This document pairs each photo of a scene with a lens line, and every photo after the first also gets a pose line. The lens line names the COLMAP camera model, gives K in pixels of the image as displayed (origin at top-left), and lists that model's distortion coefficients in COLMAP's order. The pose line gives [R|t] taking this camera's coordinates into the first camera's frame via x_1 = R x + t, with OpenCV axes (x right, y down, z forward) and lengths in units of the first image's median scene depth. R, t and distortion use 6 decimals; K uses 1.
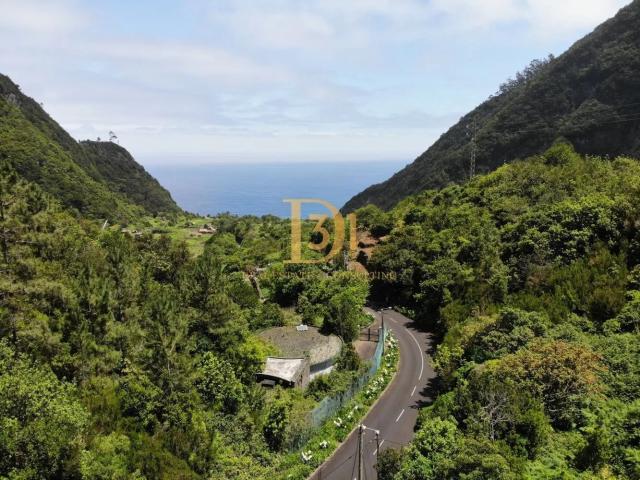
lens RADIAL K [[462.6, 0, 321.7], [0, 462.6, 239.5], [0, 0, 1]] dist [0.001509, 0.000432]
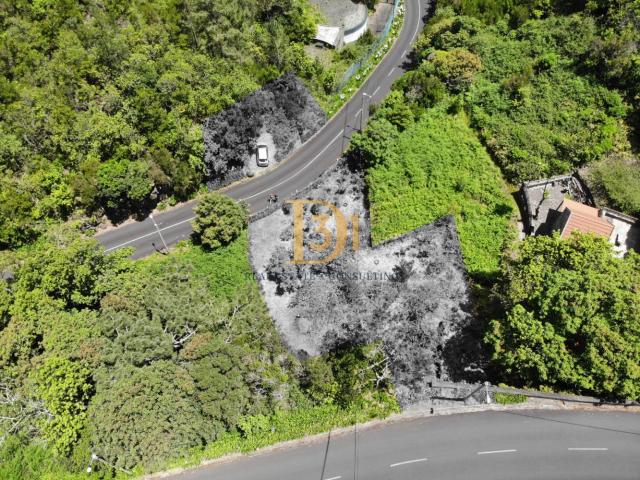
lens RADIAL K [[462.6, 0, 320.5], [0, 462.6, 239.7], [0, 0, 1]] dist [0.001509, 0.000432]
pose [[0.997932, 0.048676, -0.041980, -0.007356], [-0.000718, 0.661505, 0.749941, -0.608058], [0.064274, -0.748360, 0.660172, -0.813456]]
